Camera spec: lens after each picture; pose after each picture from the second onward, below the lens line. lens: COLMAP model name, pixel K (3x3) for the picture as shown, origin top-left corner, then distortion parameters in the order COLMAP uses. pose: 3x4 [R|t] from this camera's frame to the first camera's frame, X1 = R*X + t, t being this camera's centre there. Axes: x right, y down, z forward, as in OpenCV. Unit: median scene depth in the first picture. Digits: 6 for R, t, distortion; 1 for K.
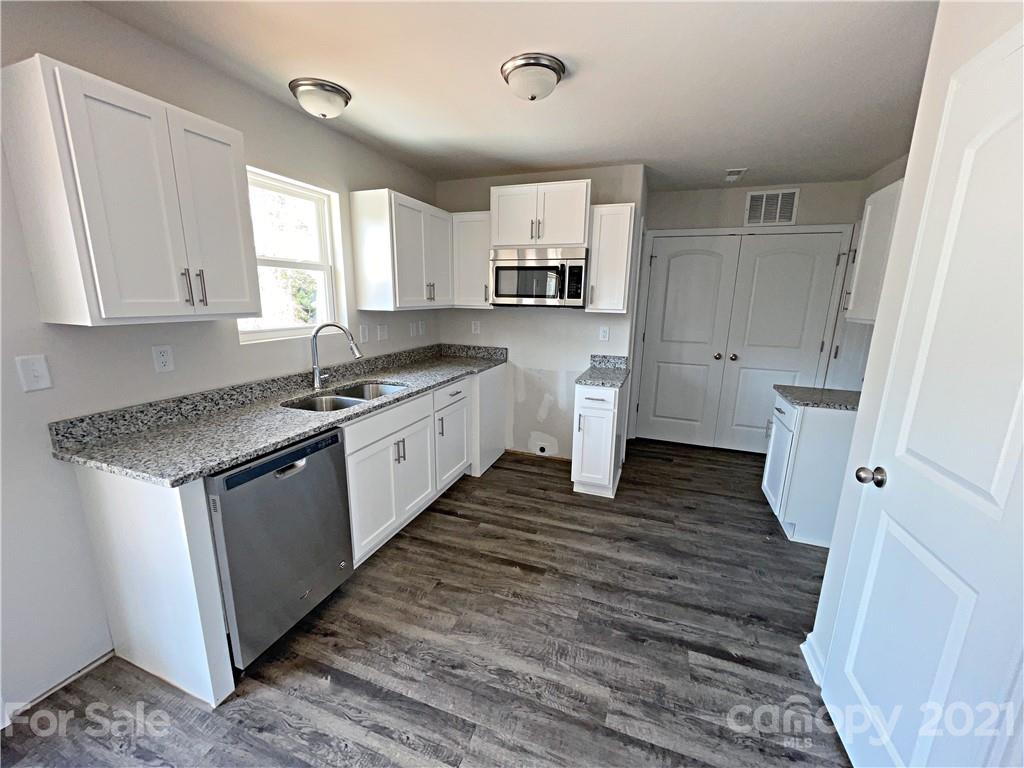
lens RADIAL K [[412.3, 0, 512.0], [0, 412.3, 384.0], [0, 0, 1]] dist [0.000316, -0.000011]
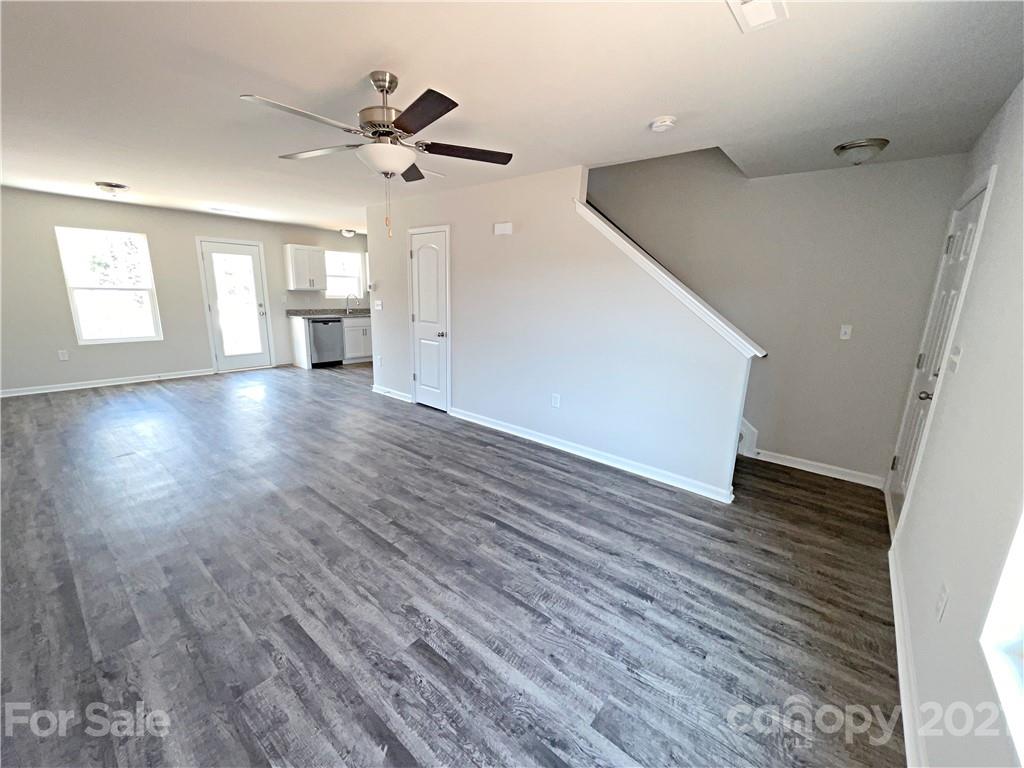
lens RADIAL K [[412.3, 0, 512.0], [0, 412.3, 384.0], [0, 0, 1]] dist [0.000316, -0.000011]
pose [[0.947082, 0.053593, -0.316488, 0.353974], [-0.064583, 0.997616, -0.024328, 0.106977], [0.314429, 0.043481, 0.948285, -0.322733]]
